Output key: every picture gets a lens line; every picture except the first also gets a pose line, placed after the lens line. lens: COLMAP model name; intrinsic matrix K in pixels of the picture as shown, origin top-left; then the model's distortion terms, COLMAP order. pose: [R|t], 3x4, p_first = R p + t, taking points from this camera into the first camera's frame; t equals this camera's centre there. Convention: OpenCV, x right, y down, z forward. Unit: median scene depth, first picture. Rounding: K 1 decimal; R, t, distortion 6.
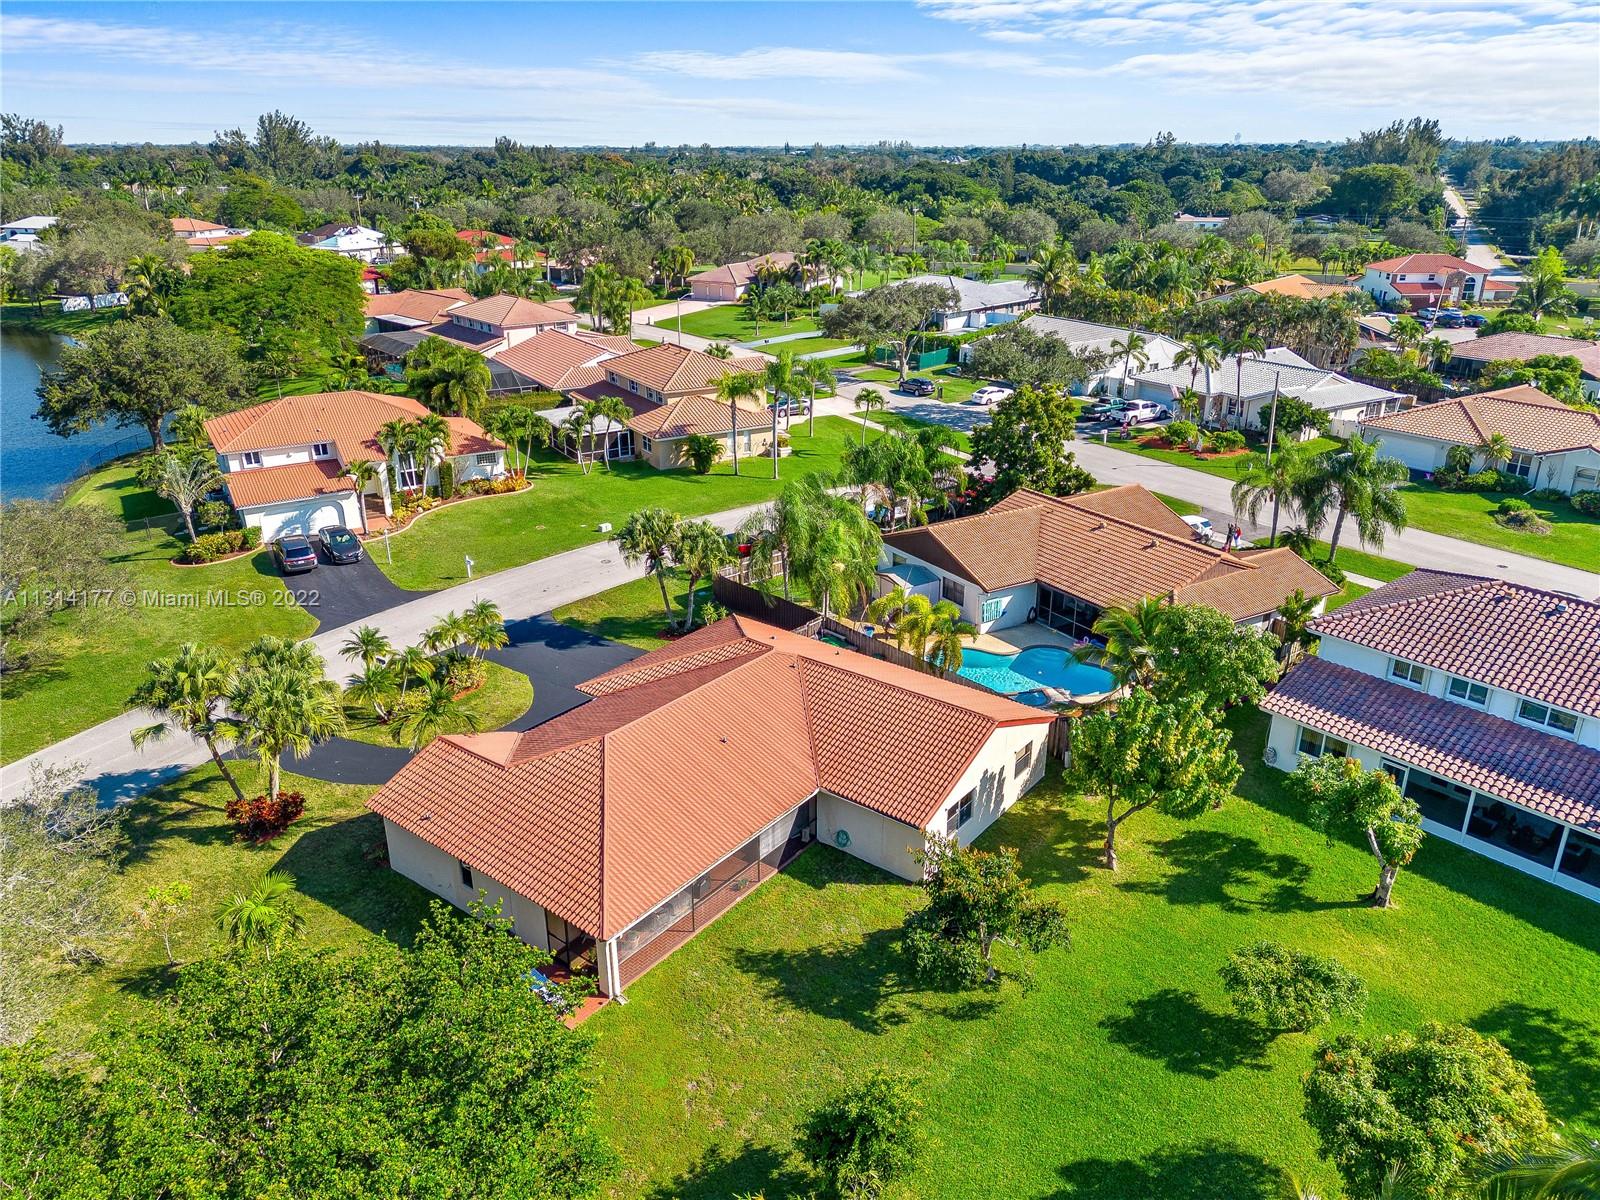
lens RADIAL K [[1119.2, 0, 803.1], [0, 1119.2, 597.9], [0, 0, 1]] dist [0.066683, -0.054328]
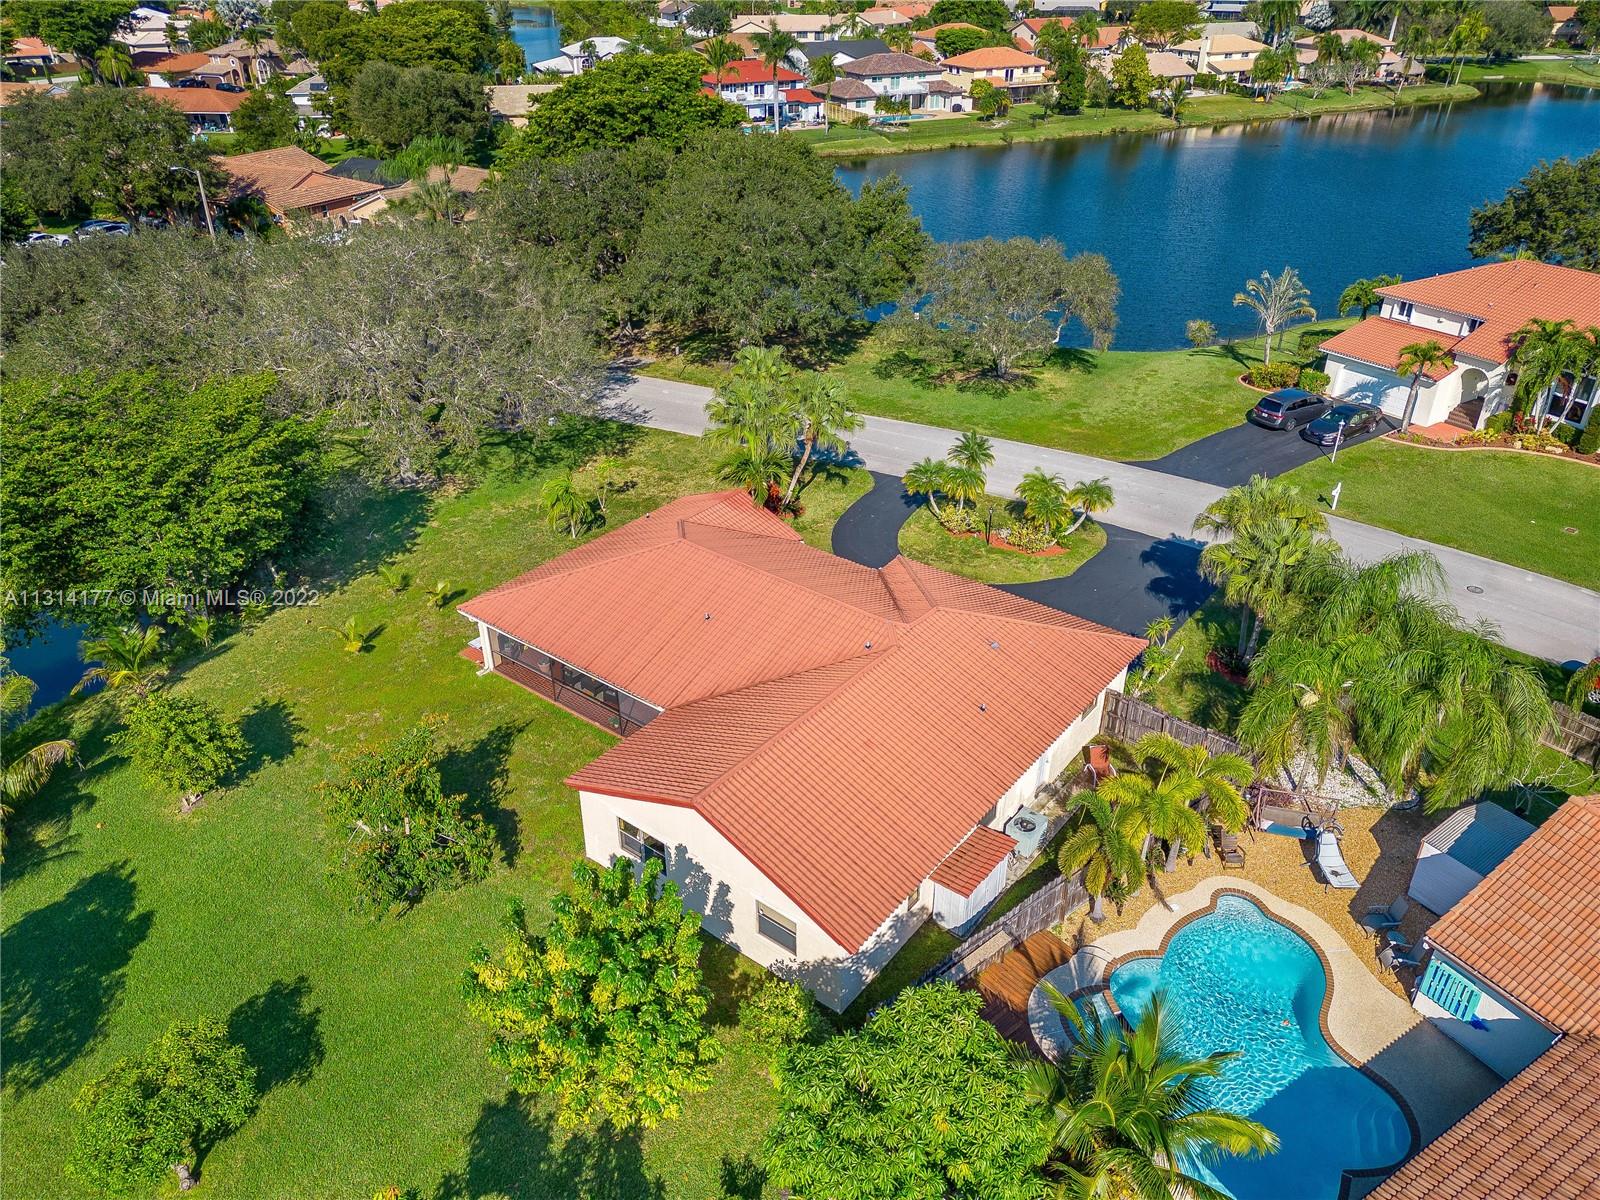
lens RADIAL K [[1119.2, 0, 803.1], [0, 1119.2, 597.9], [0, 0, 1]] dist [0.066683, -0.054328]
pose [[-0.005487, 0.503306, -0.864091, 0.446689], [-0.361486, 0.804671, 0.470991, -0.219421], [0.932361, 0.314941, 0.177523, 0.559578]]
